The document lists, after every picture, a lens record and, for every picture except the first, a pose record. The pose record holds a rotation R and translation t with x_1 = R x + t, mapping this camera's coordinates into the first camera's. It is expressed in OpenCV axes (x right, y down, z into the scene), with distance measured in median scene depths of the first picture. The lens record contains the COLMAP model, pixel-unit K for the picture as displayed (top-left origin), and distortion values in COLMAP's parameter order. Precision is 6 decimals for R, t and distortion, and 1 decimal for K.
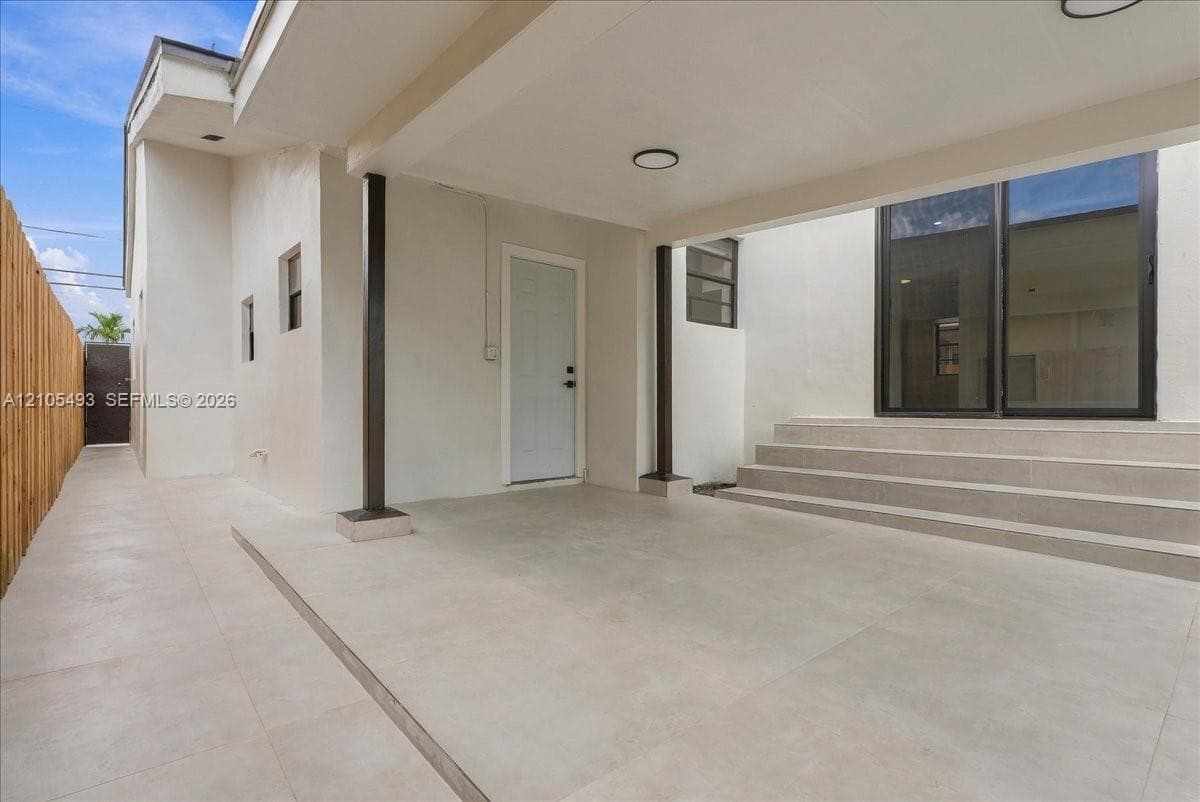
lens RADIAL K [[573.2, 0, 606.5], [0, 573.2, 407.9], [0, 0, 1]] dist [-0.000380, -0.000201]
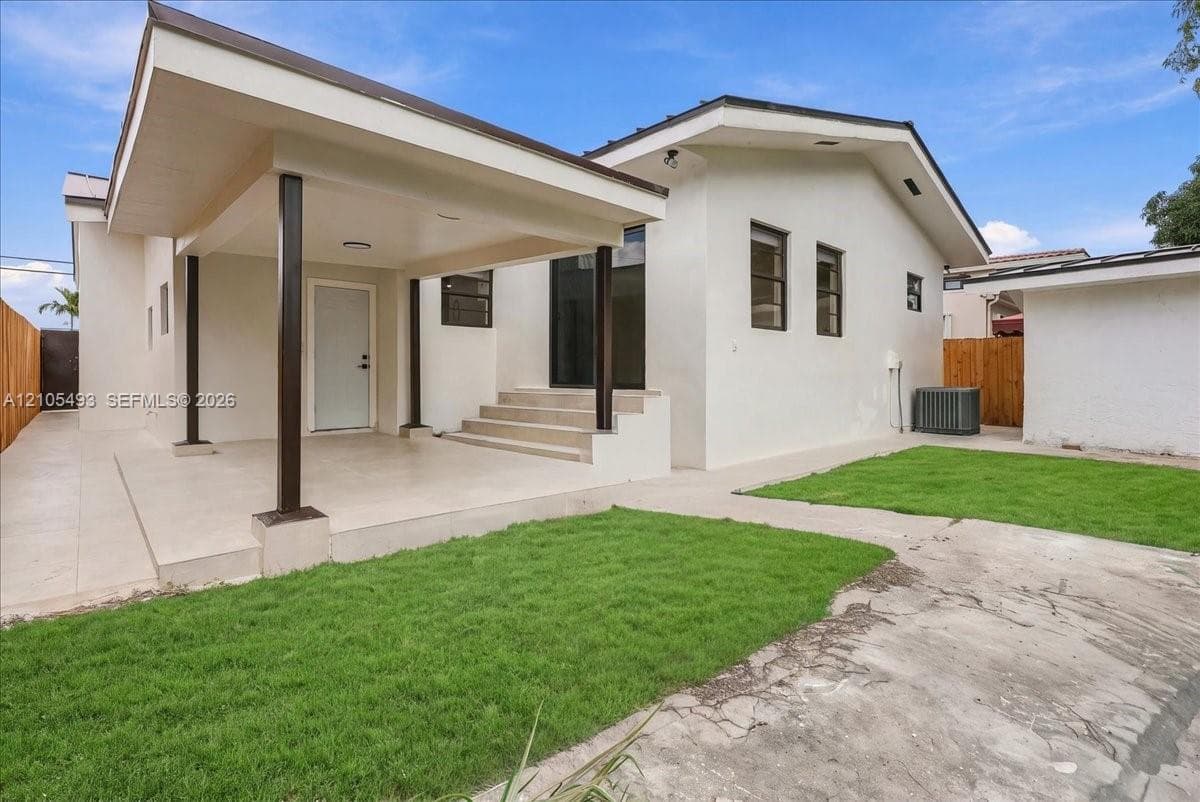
lens RADIAL K [[545.9, 0, 601.6], [0, 545.9, 377.0], [0, 0, 1]] dist [-0.002869, 0.000016]
pose [[0.998836, -0.000851, 0.048227, 0.536281], [0.000774, 0.999998, 0.001627, -0.016890], [-0.048228, -0.001588, 0.998835, -0.520736]]
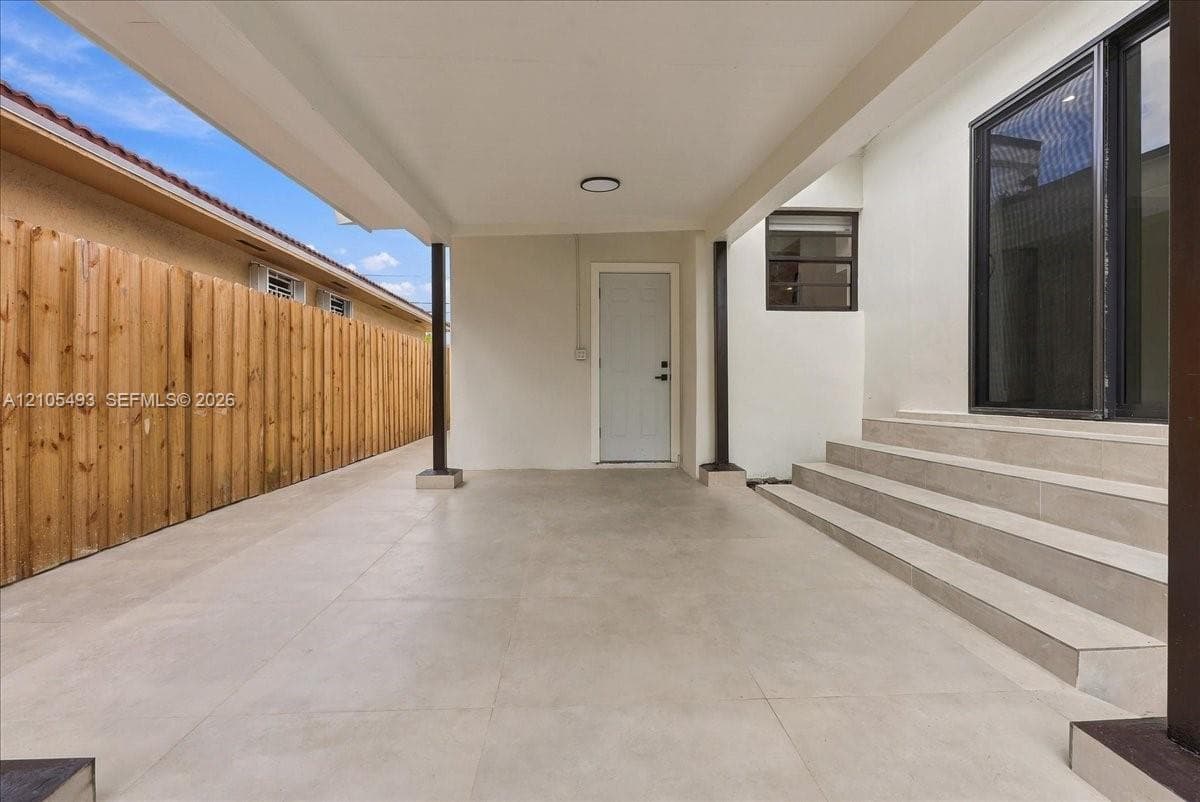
lens RADIAL K [[545.9, 0, 603.0], [0, 545.9, 393.3], [0, 0, 1]] dist [-0.002869, 0.000016]
pose [[0.795093, -0.000114, -0.606488, 0.519300], [0.000490, 1.000000, 0.000455, -0.012301], [0.606488, -0.000659, 0.795093, 0.098307]]
